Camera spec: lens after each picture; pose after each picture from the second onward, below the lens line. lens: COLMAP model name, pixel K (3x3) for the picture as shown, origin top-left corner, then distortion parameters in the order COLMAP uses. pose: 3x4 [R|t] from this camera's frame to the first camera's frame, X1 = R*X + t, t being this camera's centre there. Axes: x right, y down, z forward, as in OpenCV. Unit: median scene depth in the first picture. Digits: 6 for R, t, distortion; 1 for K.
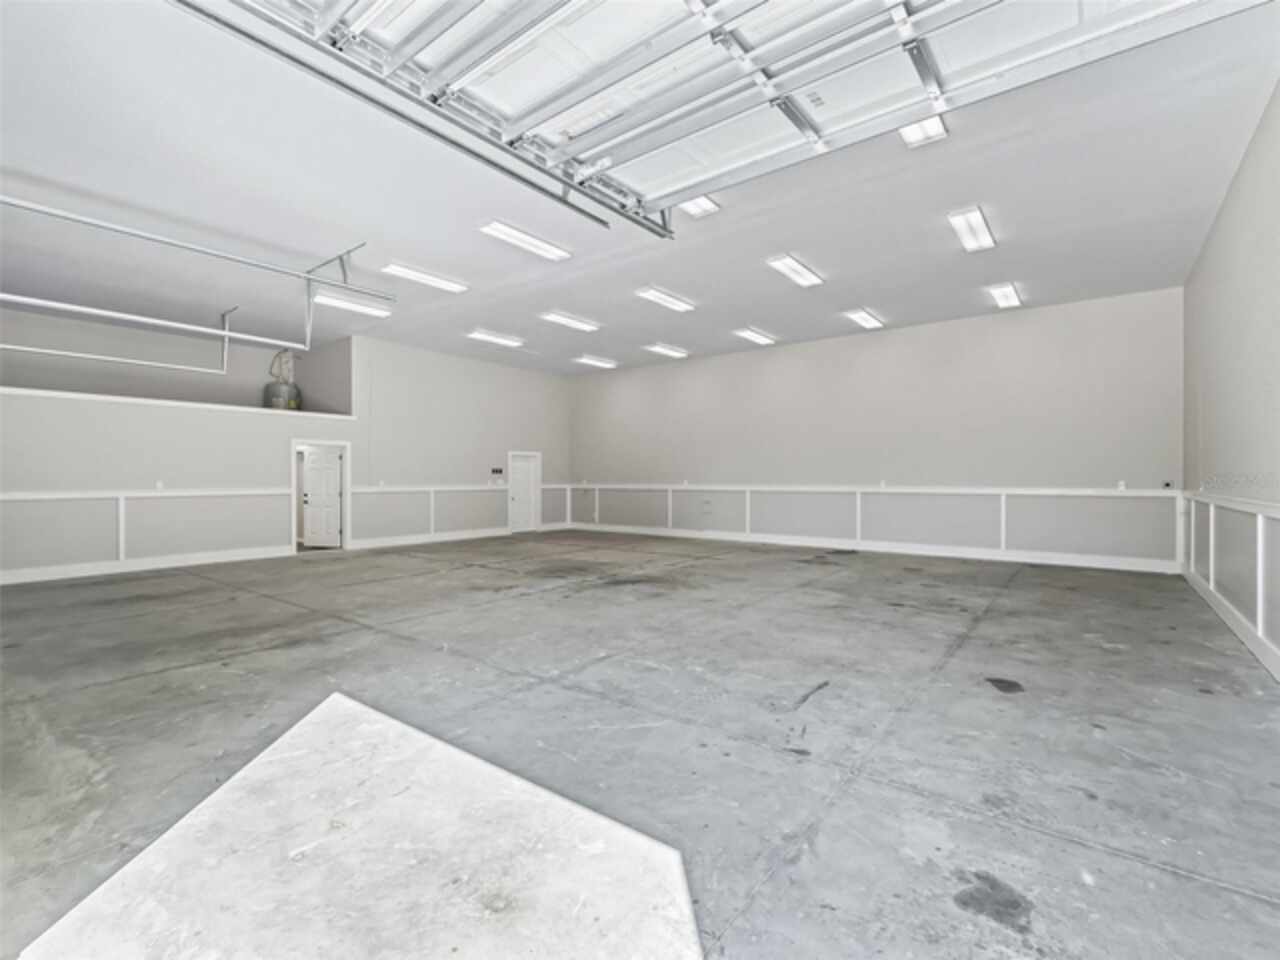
lens RADIAL K [[591.3, 0, 640.0], [0, 591.3, 480.0], [0, 0, 1]] dist [-0.000625, -0.000767]
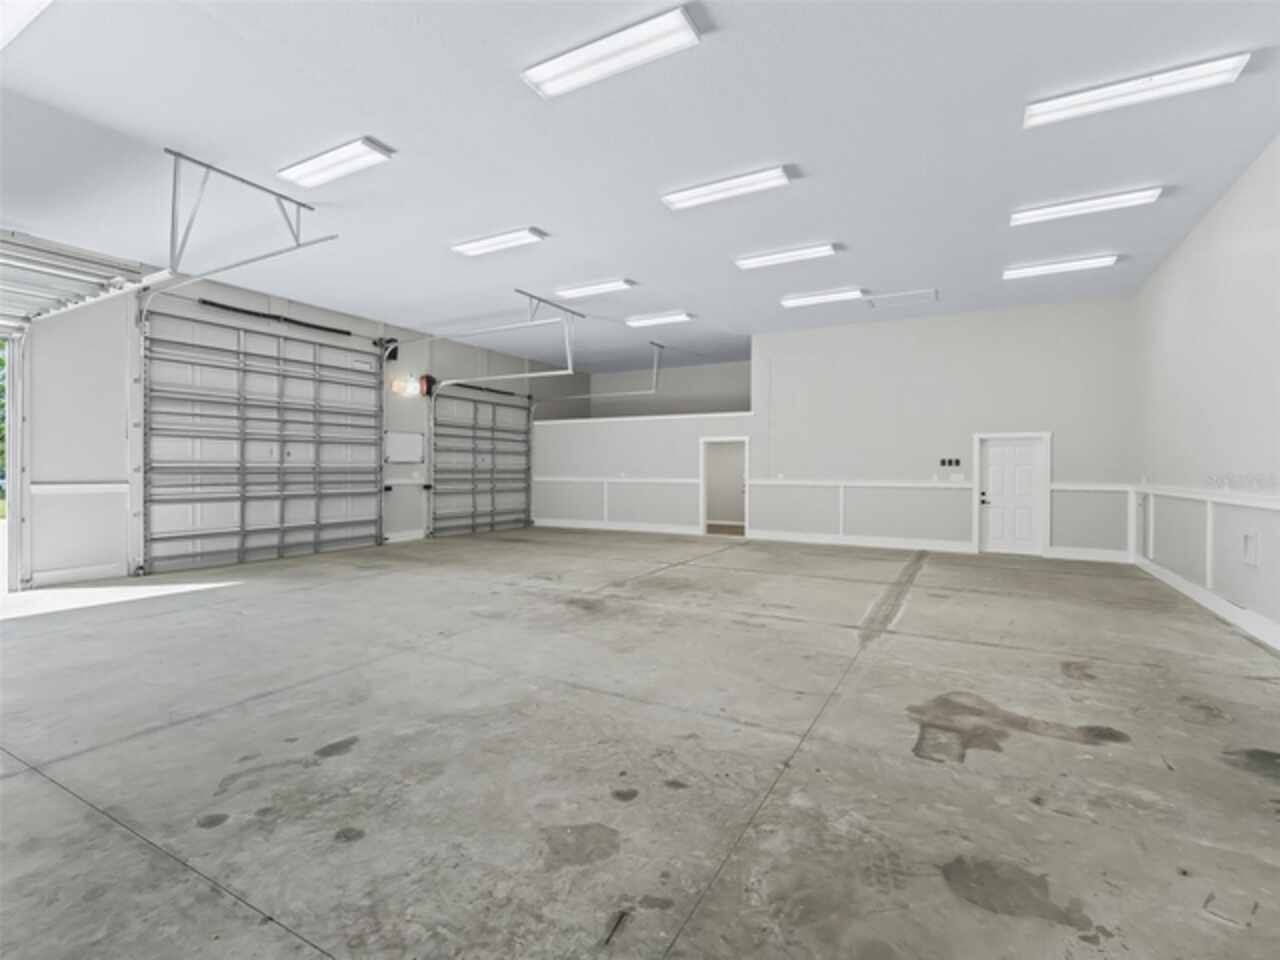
lens RADIAL K [[591.3, 0, 640.0], [0, 591.3, 480.0], [0, 0, 1]] dist [-0.000625, -0.000767]
pose [[0.143746, 0.011506, -0.989548, 0.427405], [-0.013684, 0.999860, 0.009638, 0.004711], [0.989520, 0.012156, 0.143883, 0.523695]]
